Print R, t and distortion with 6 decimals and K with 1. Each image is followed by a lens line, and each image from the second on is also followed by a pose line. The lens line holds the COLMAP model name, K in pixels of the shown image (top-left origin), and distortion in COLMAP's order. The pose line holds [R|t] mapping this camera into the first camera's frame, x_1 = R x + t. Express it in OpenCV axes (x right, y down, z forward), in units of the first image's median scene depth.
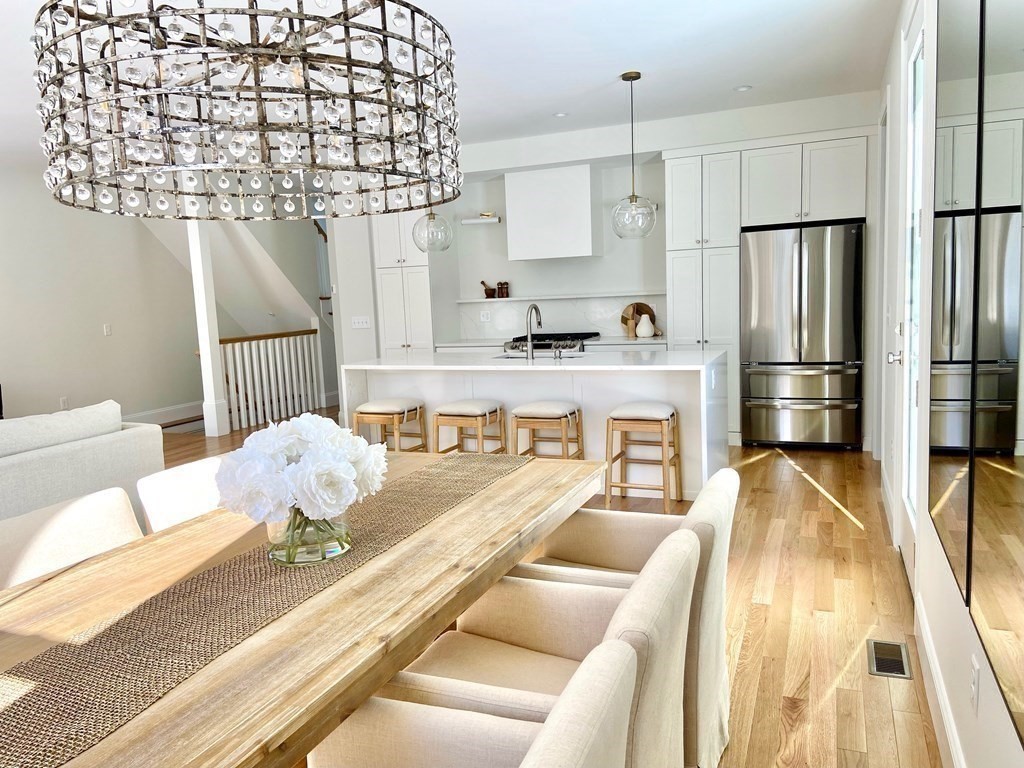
lens RADIAL K [[777.7, 0, 513.0], [0, 777.7, 383.9], [0, 0, 1]] dist [0.071913, -0.020110]
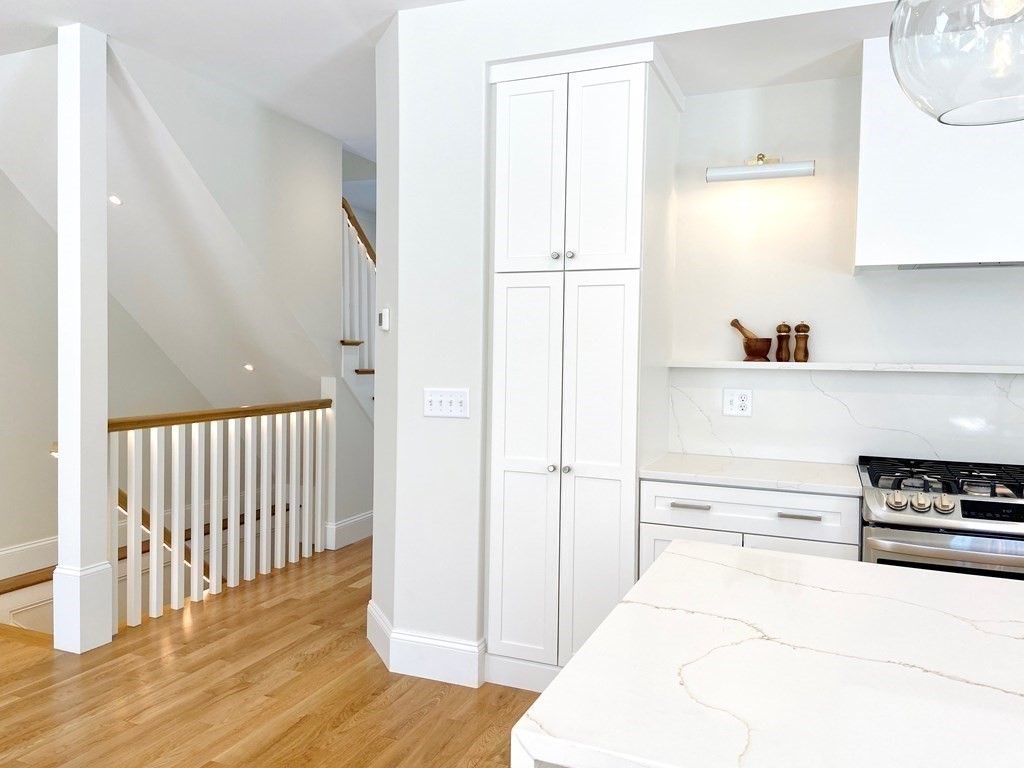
lens RADIAL K [[777.7, 0, 507.1], [0, 777.7, 378.0], [0, 0, 1]] dist [0.071913, -0.020110]
pose [[0.998165, 0.059501, -0.011208, -0.156937], [-0.060237, 0.994597, -0.084549, -0.057849], [0.006117, 0.085069, 0.996356, 0.583805]]
